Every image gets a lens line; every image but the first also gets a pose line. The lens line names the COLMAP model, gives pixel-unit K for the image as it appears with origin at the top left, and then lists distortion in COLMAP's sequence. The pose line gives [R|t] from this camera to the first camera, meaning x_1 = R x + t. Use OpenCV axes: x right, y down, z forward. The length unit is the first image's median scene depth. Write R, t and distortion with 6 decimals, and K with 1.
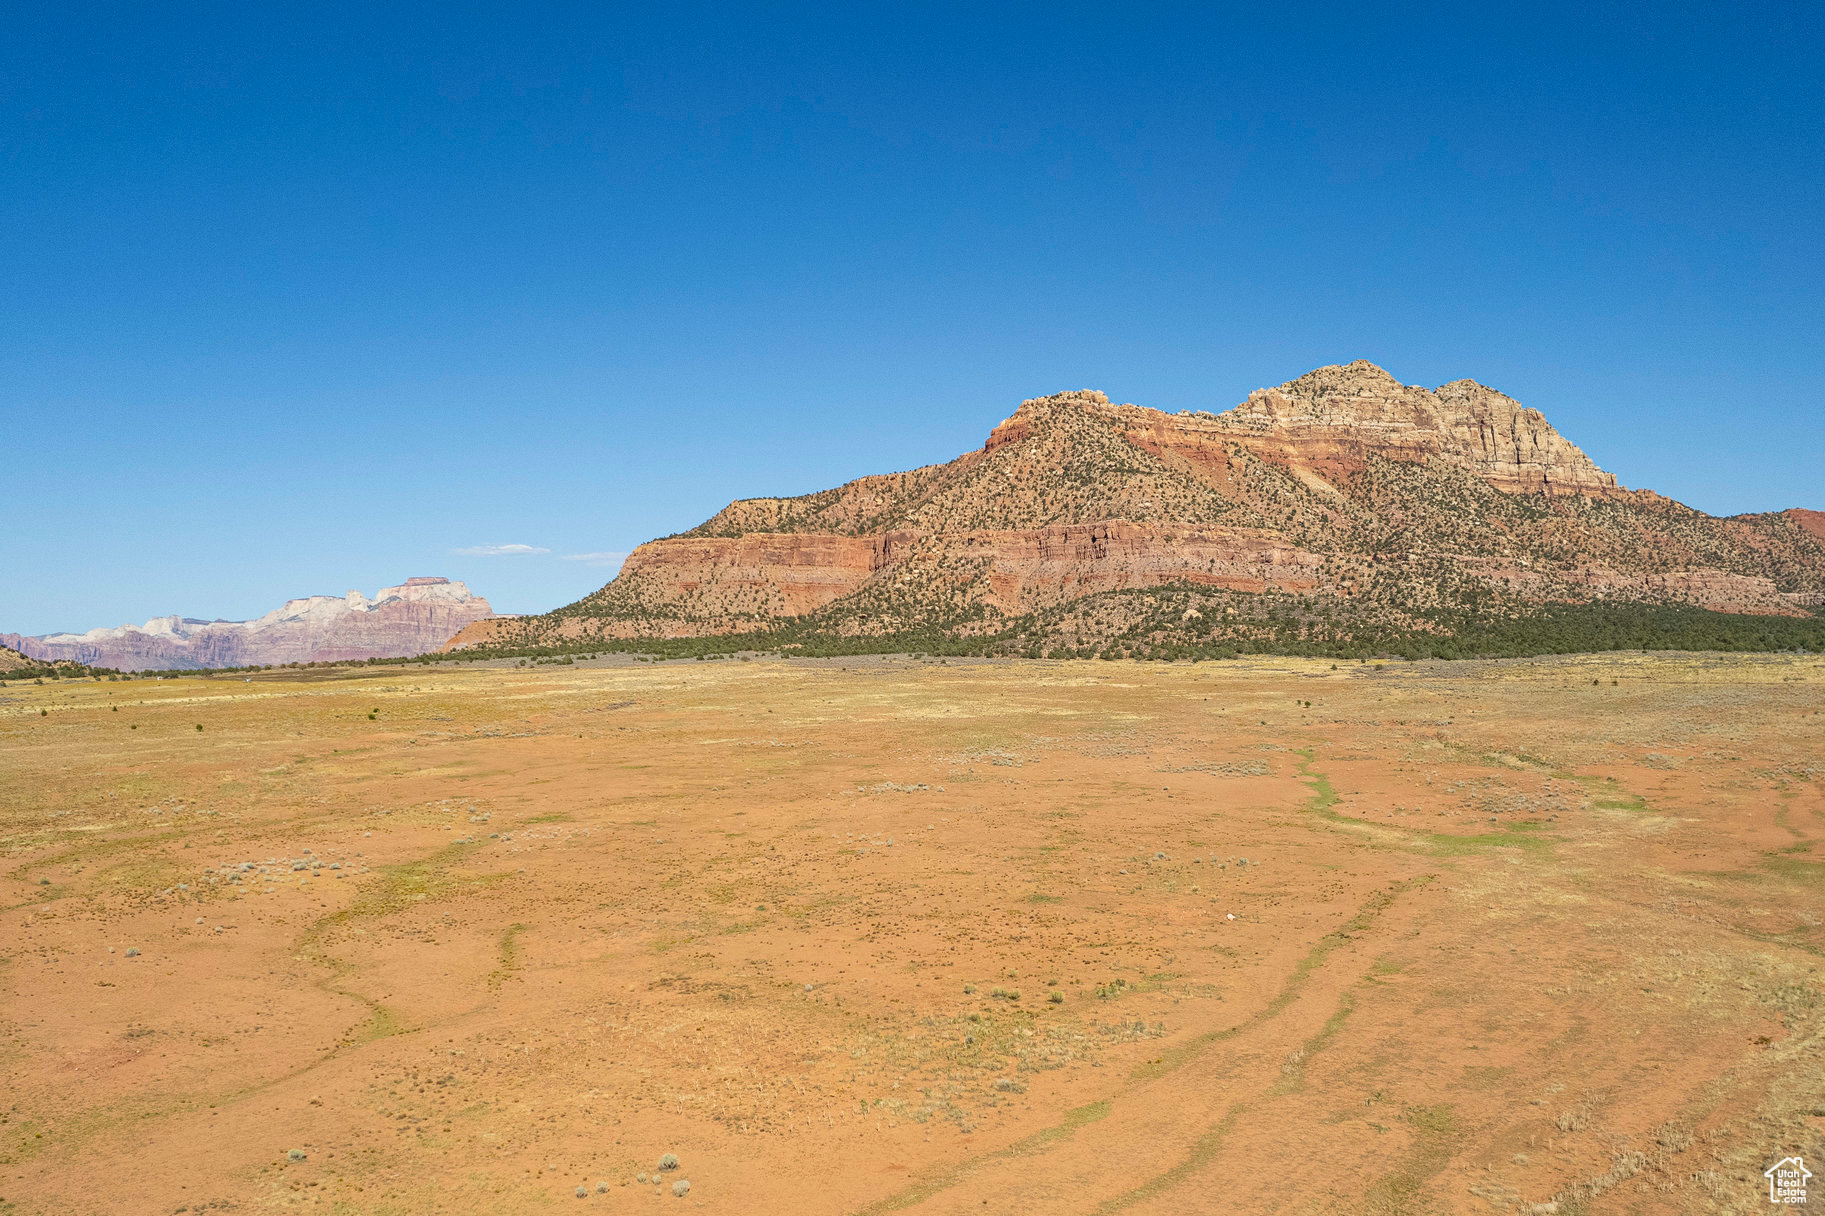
lens RADIAL K [[1600.2, 0, 891.6], [0, 1600.2, 710.3], [0, 0, 1]] dist [-0.061424, -0.009344]
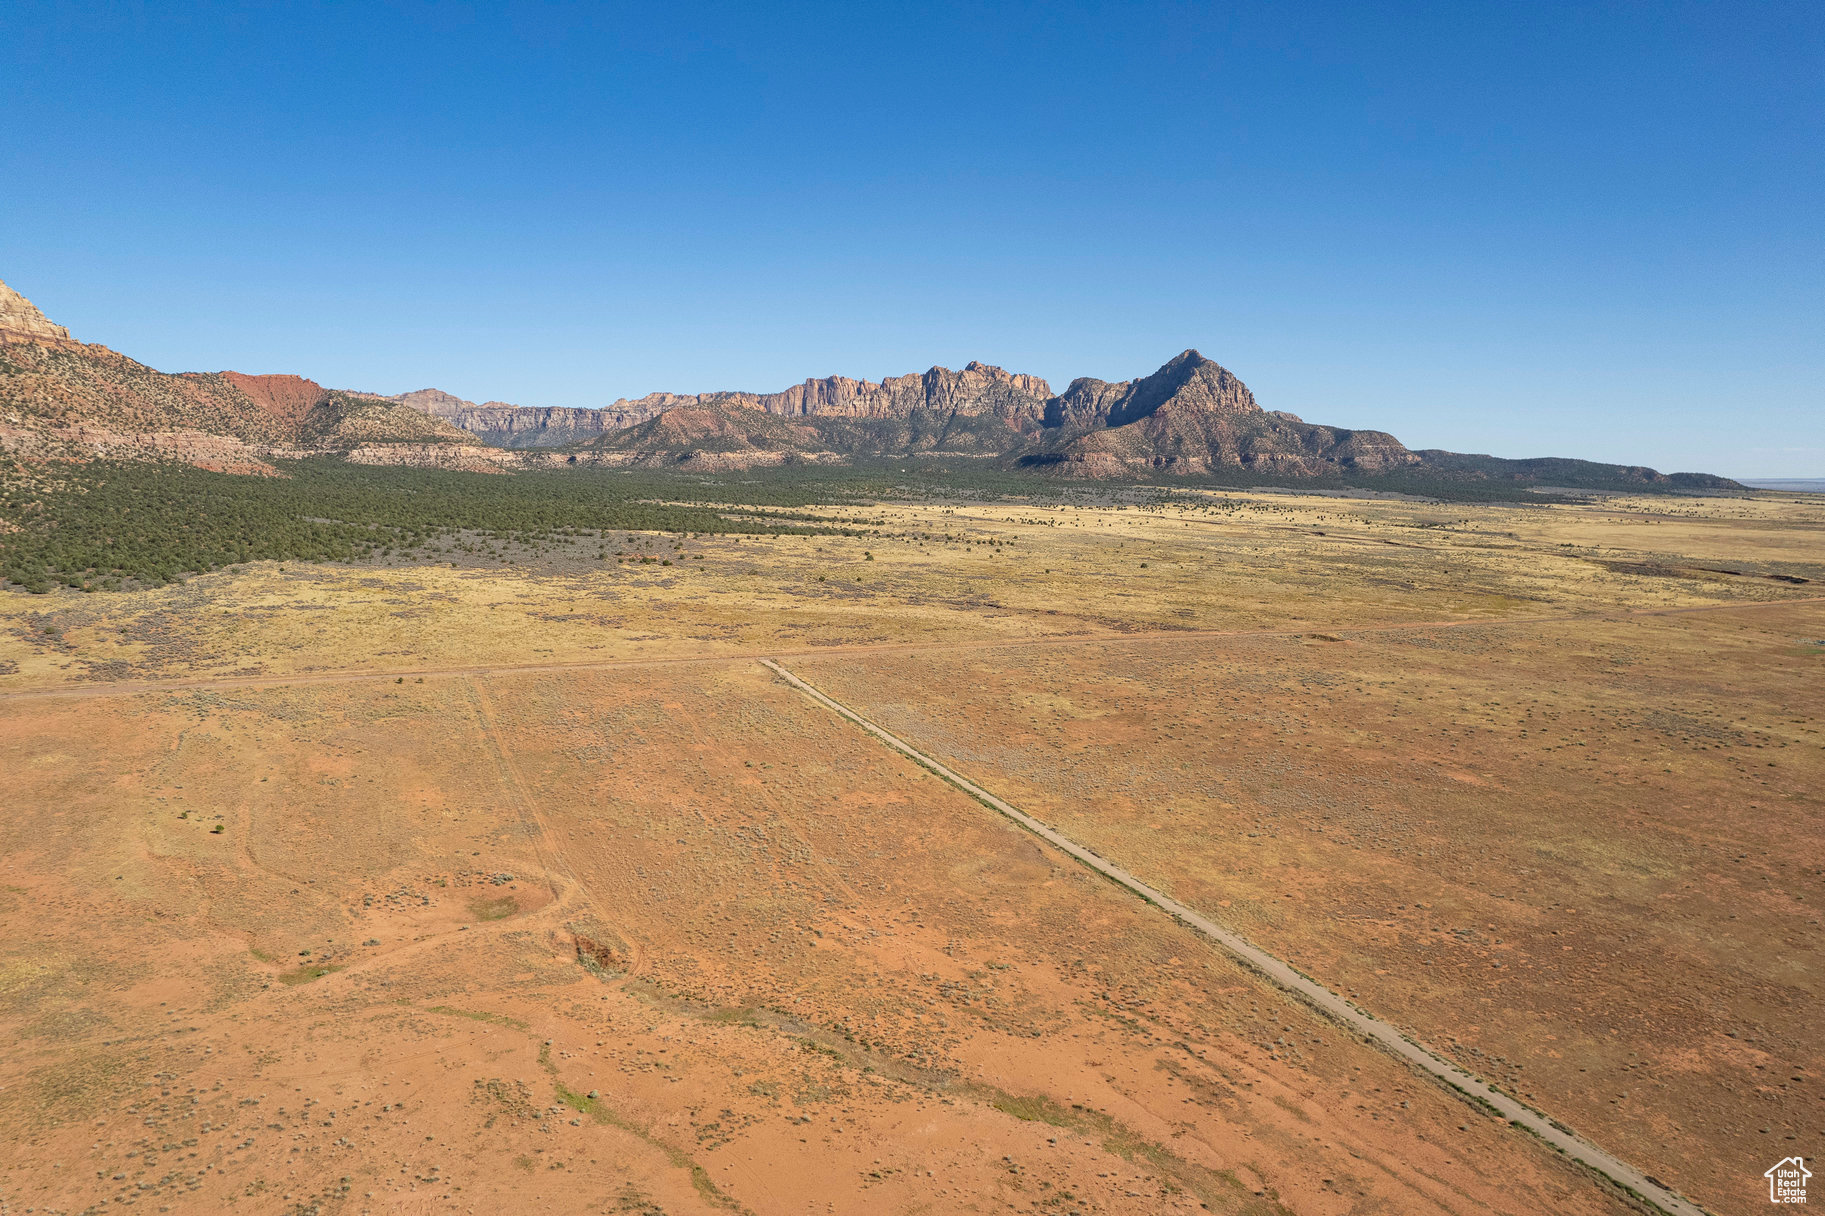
lens RADIAL K [[1162.2, 0, 910.7], [0, 1162.2, 611.3], [0, 0, 1]] dist [-0.060684, 0.042366]
pose [[0.449378, -0.098532, 0.887891, -0.018684], [0.005652, 0.994192, 0.107468, -0.043349], [-0.893324, -0.043275, 0.447325, 0.117059]]
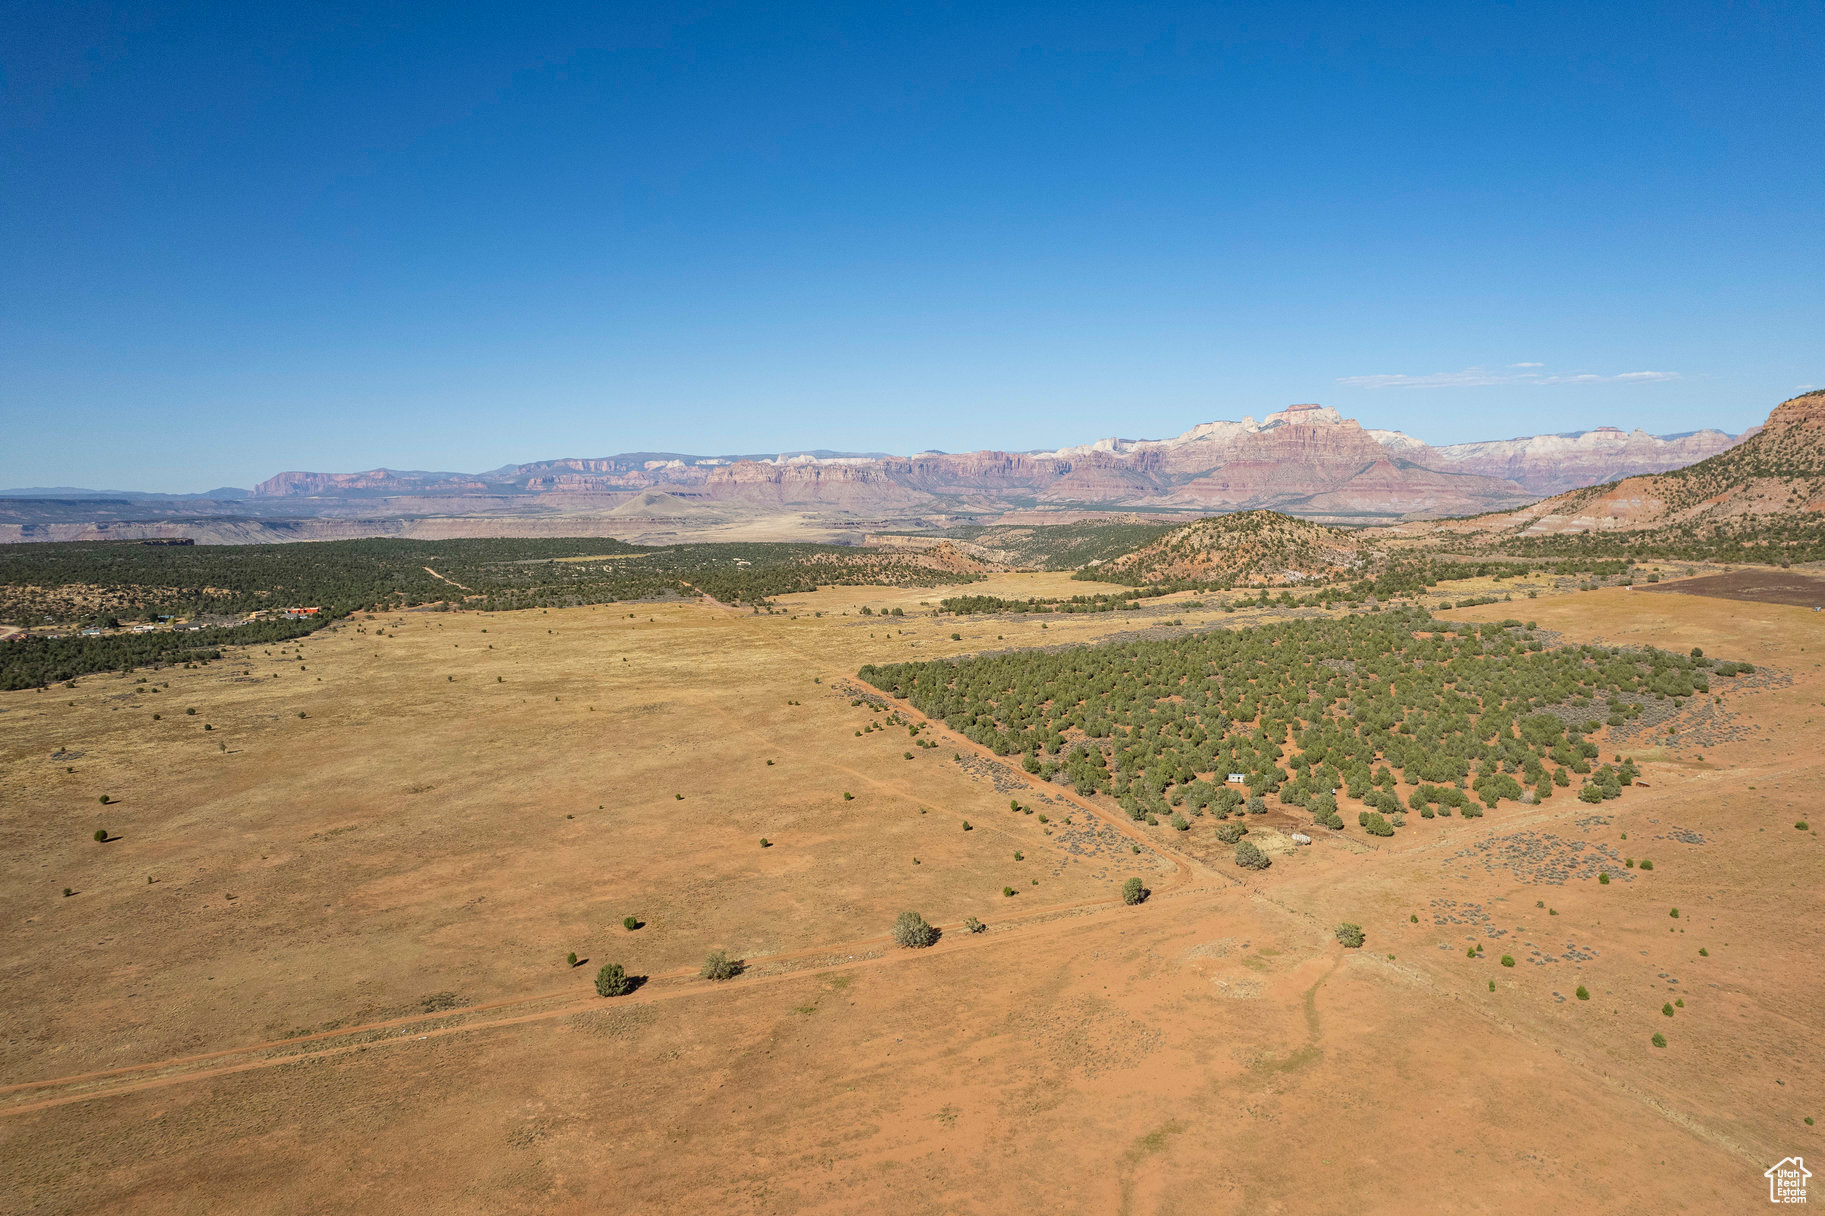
lens RADIAL K [[1166.9, 0, 912.2], [0, 1166.9, 601.0], [0, 0, 1]] dist [-0.079989, 0.074207]
pose [[0.839821, 0.042343, -0.541210, -0.237488], [0.006045, 0.996162, 0.087319, -0.042106], [0.542830, -0.076604, 0.836342, 0.064783]]
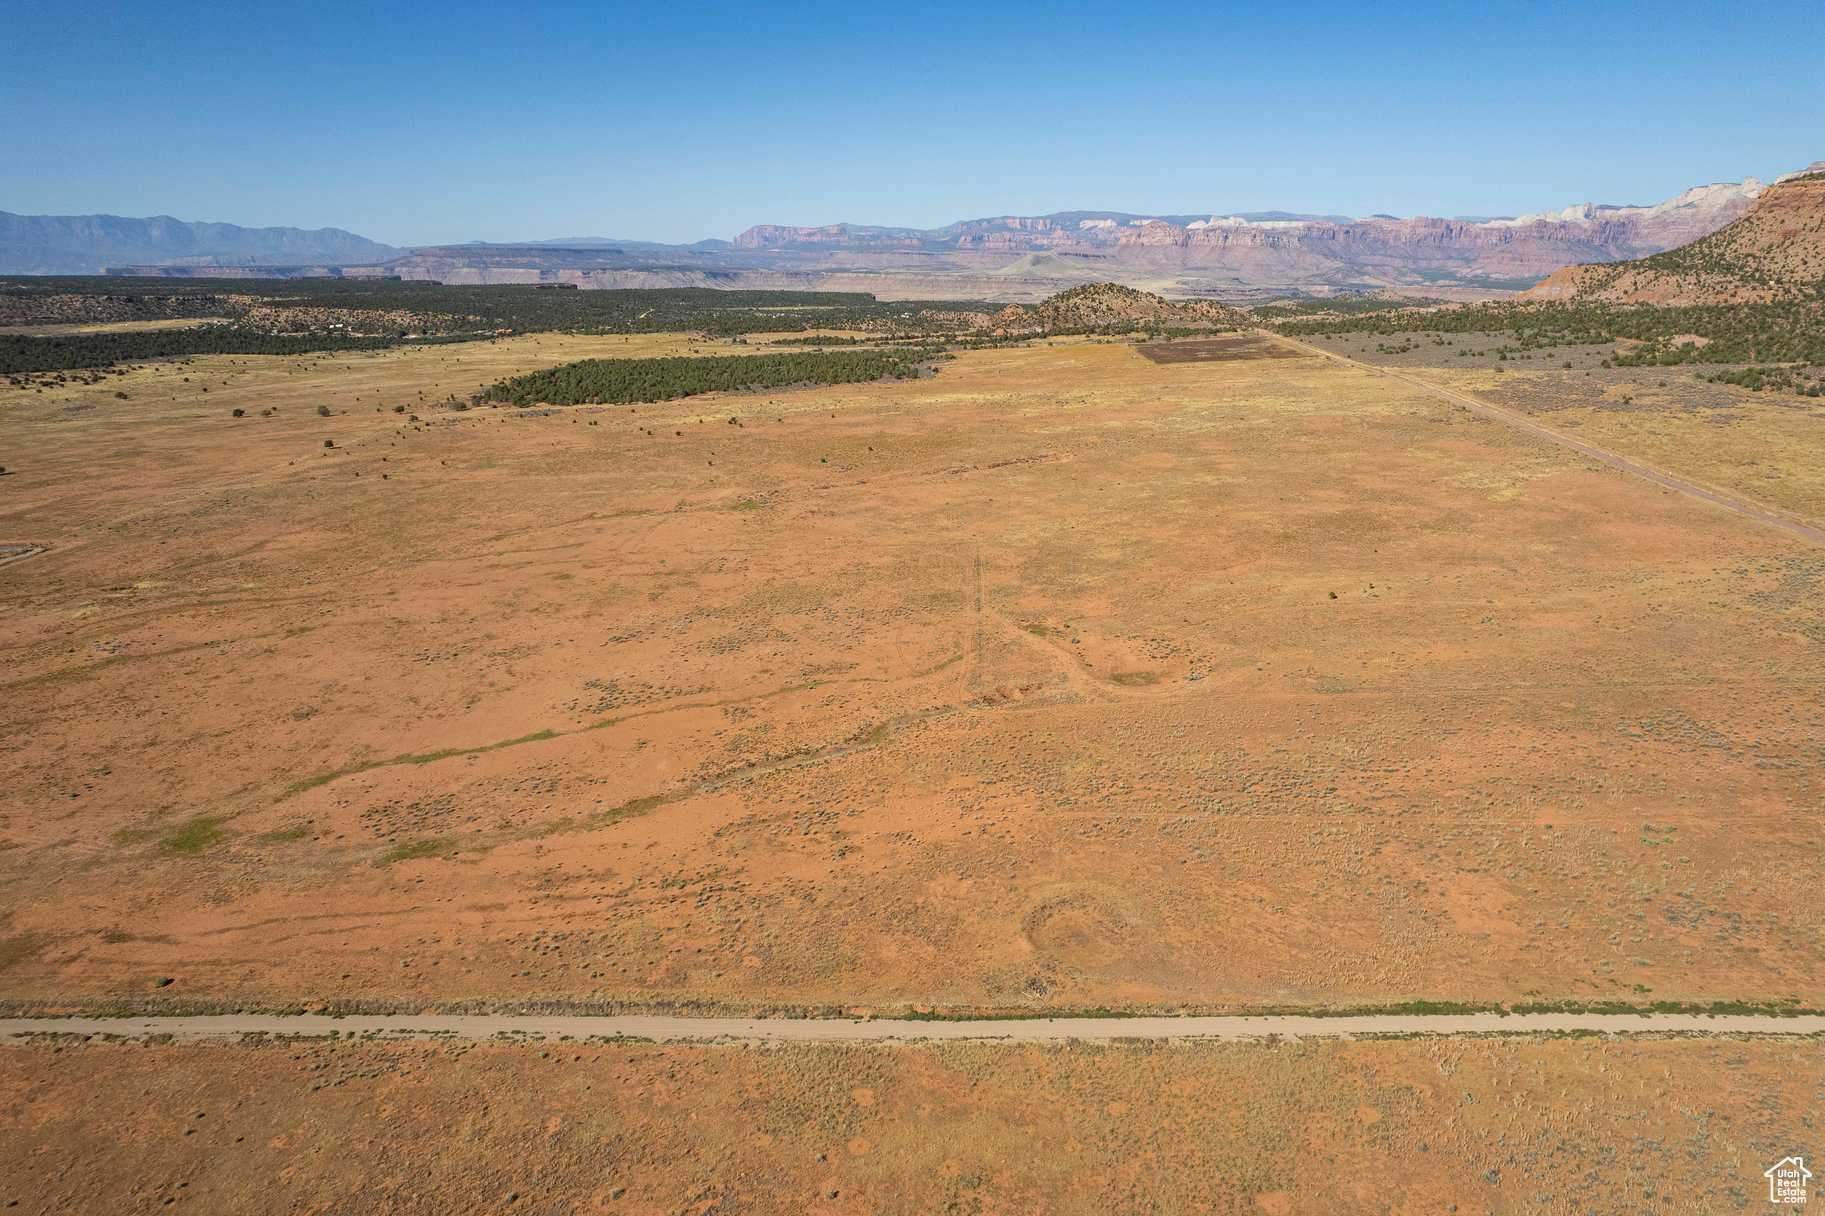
lens RADIAL K [[1169.9, 0, 911.3], [0, 1169.9, 597.2], [0, 0, 1]] dist [-0.080949, 0.073570]
pose [[0.572824, 0.238976, -0.784068, 0.171218], [-0.015997, 0.959633, 0.280800, -0.049563], [0.819522, -0.148306, 0.553524, 0.107149]]
